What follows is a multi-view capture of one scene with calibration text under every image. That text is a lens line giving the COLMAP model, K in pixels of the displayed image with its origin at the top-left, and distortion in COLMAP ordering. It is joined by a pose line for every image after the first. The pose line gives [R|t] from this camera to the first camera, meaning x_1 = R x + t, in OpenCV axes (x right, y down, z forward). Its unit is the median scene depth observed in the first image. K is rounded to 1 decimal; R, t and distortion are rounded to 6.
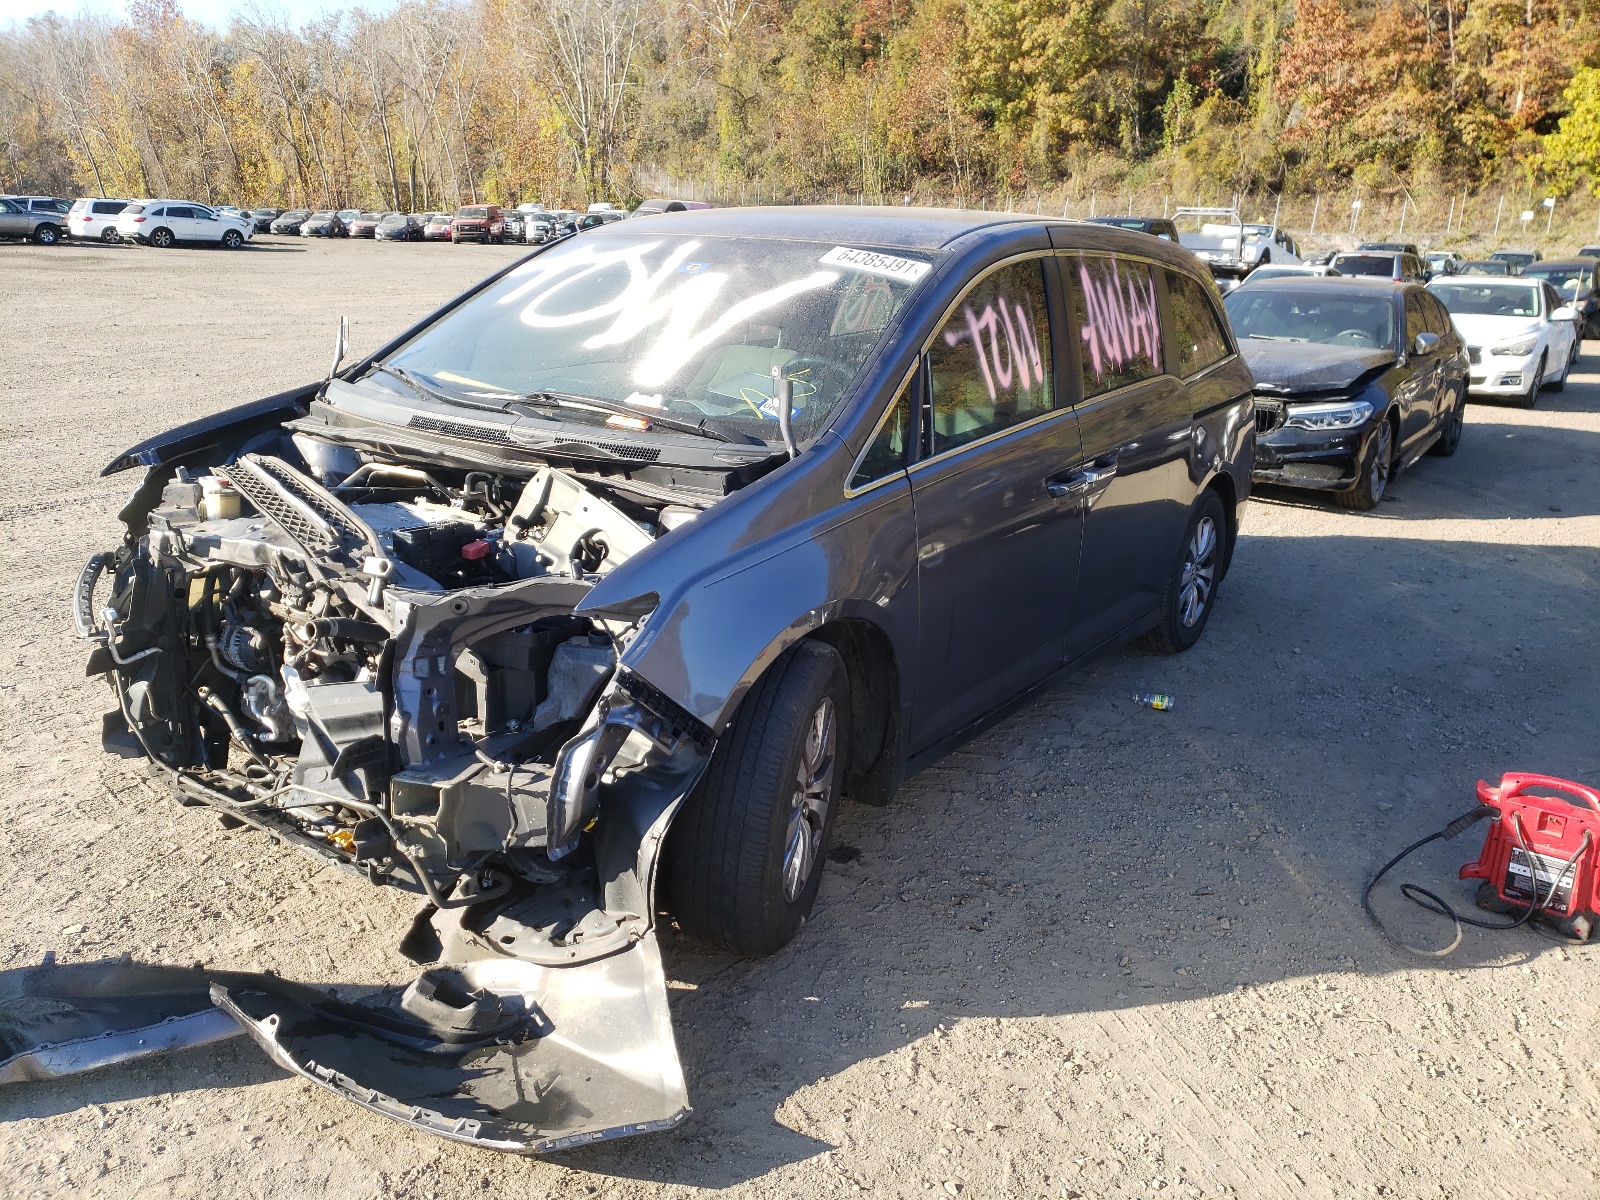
lens RADIAL K [[1254.2, 0, 800.0], [0, 1254.2, 600.0], [0, 0, 1]] dist [-0.000450, -0.000392]
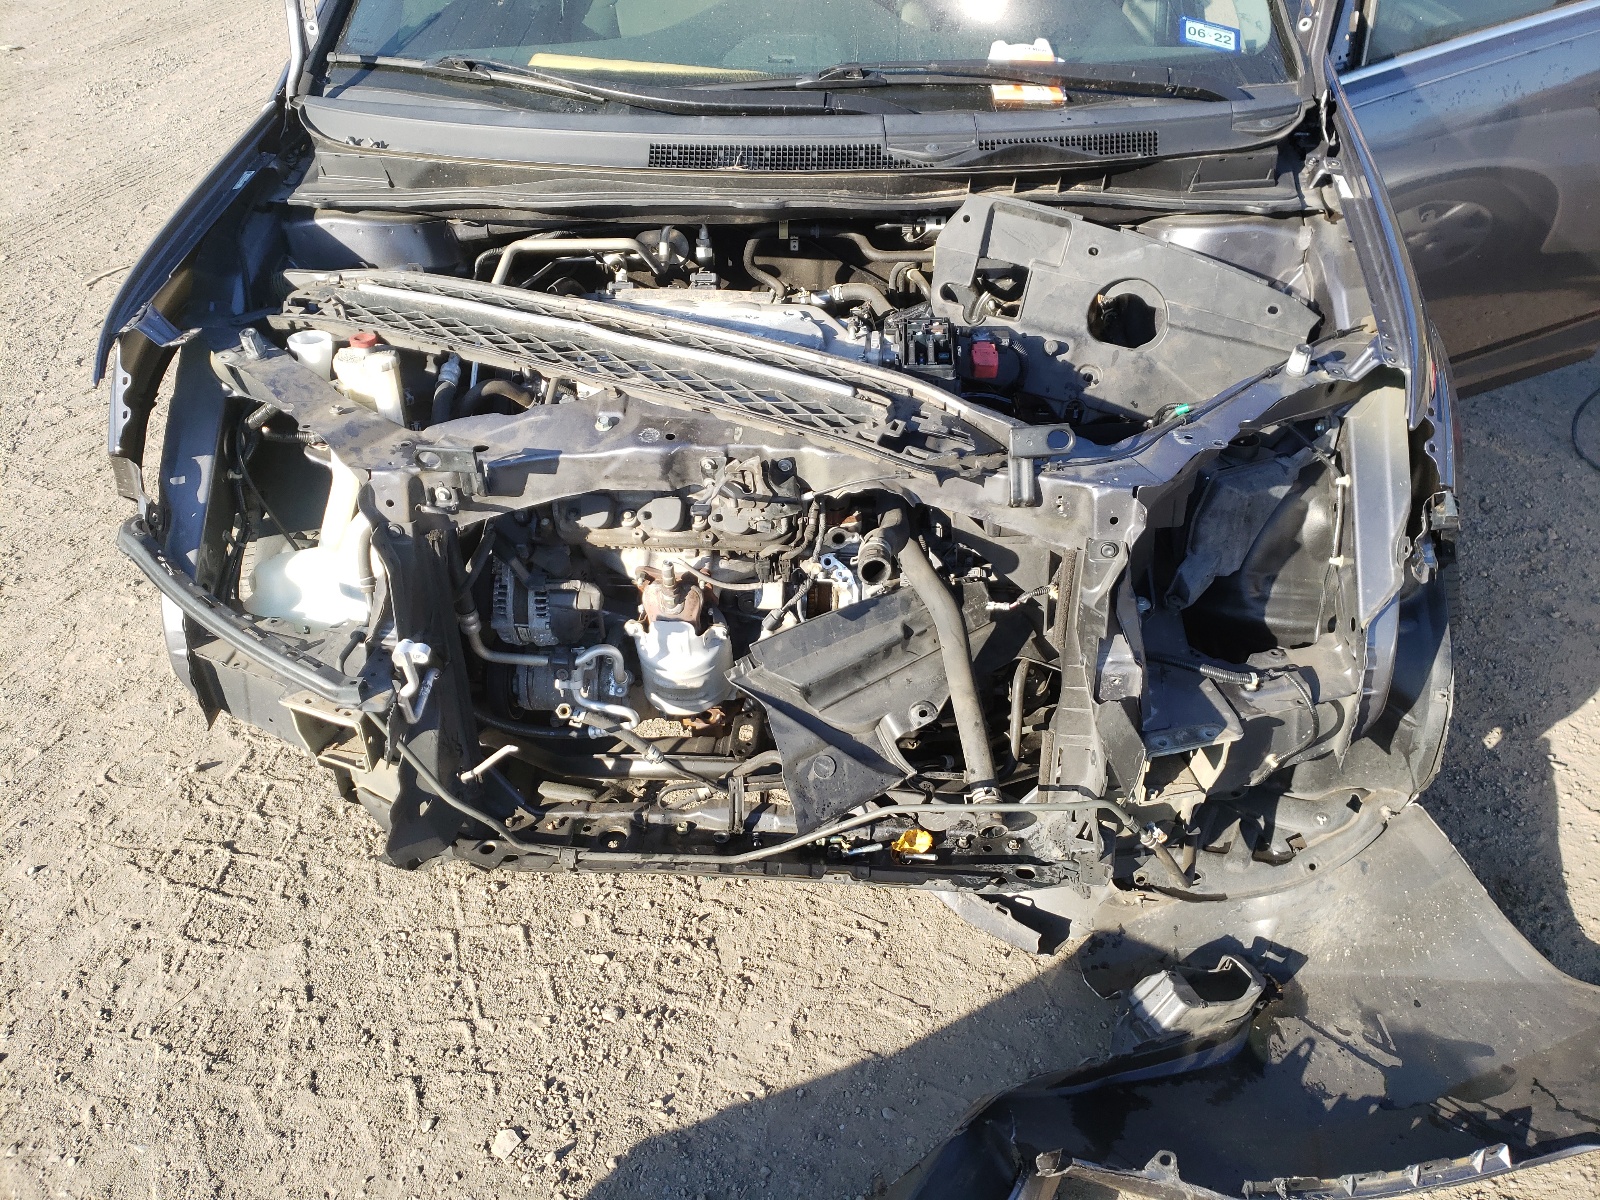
lens RADIAL K [[1218.7, 0, 800.0], [0, 1218.7, 600.0], [0, 0, 1]] dist [0.029850, 0.003312]
pose [[0.867958, -0.327820, 0.373073, -0.585741], [0.191538, 0.914040, 0.357554, -0.159928], [-0.458217, -0.238884, 0.856138, 0.485488]]
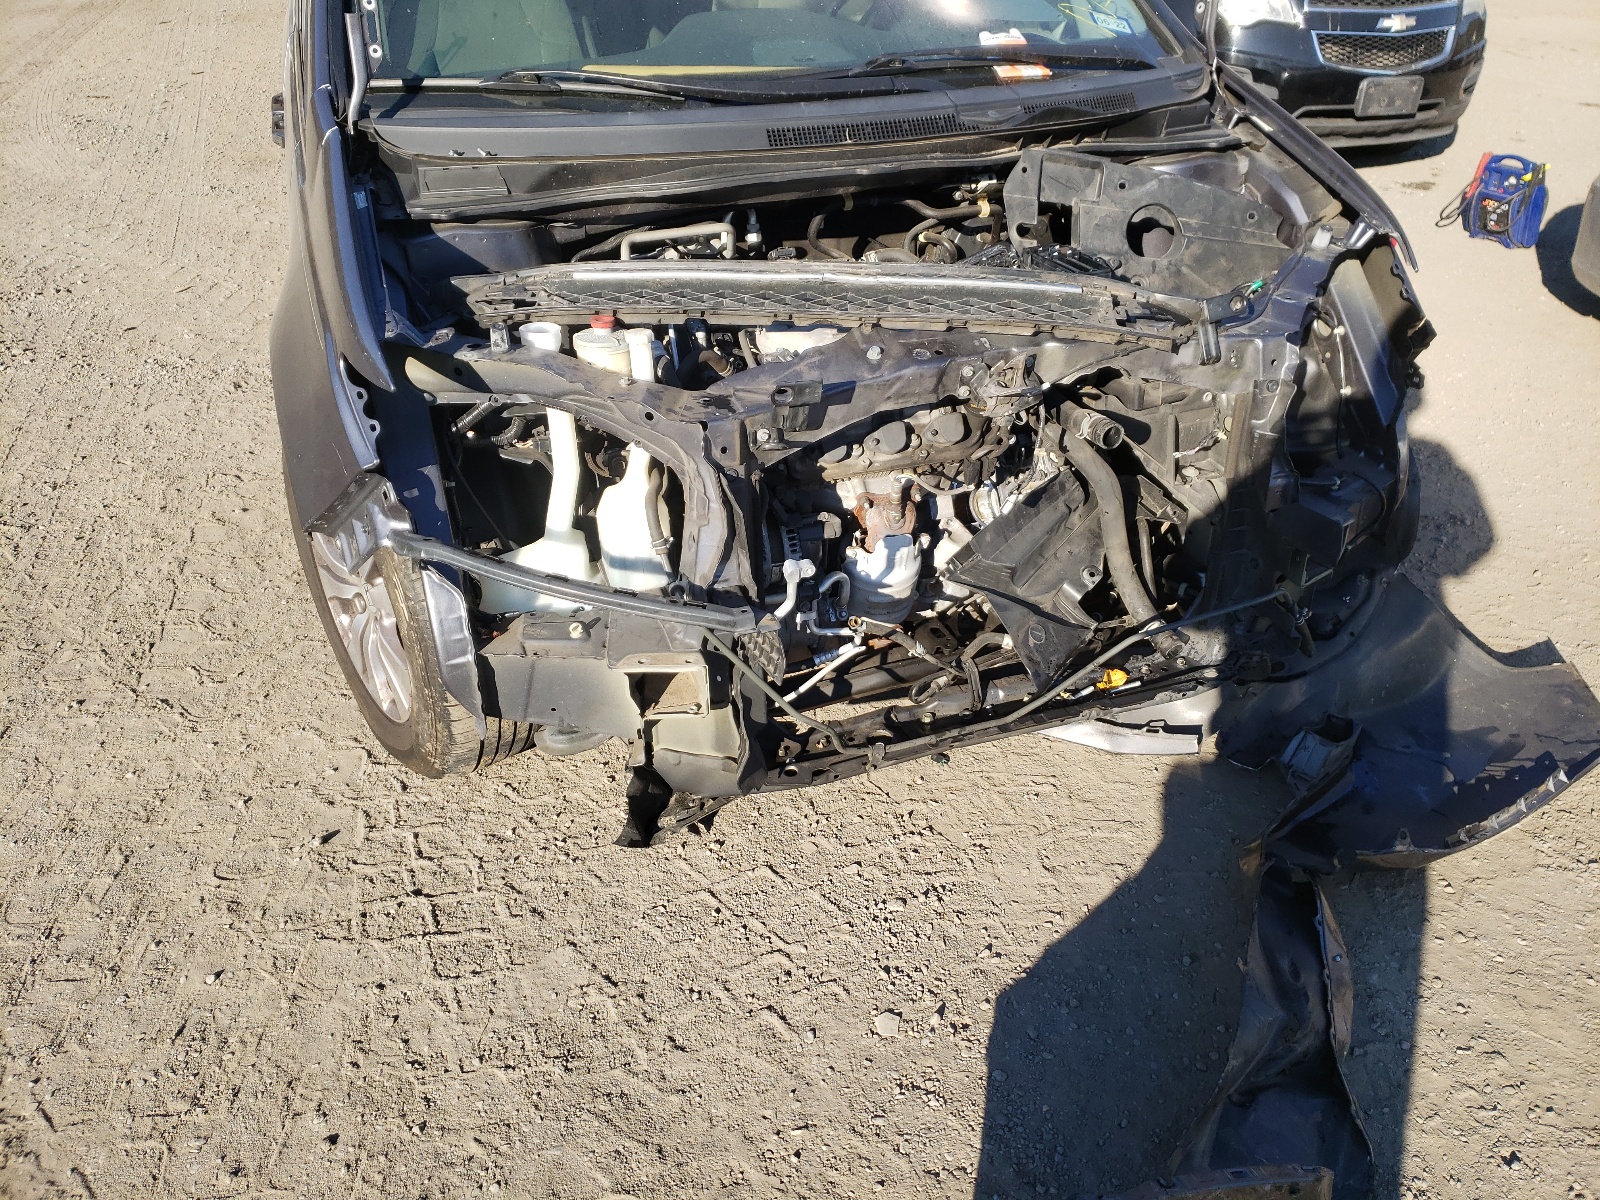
lens RADIAL K [[1197.6, 0, 799.1], [0, 1197.6, 617.1], [0, 0, 1]] dist [0.101748, -0.163560]
pose [[0.589115, -0.469586, 0.657597, -0.917871], [0.257617, 0.880488, 0.397962, -0.188835], [-0.765883, -0.065037, 0.639682, 0.637899]]
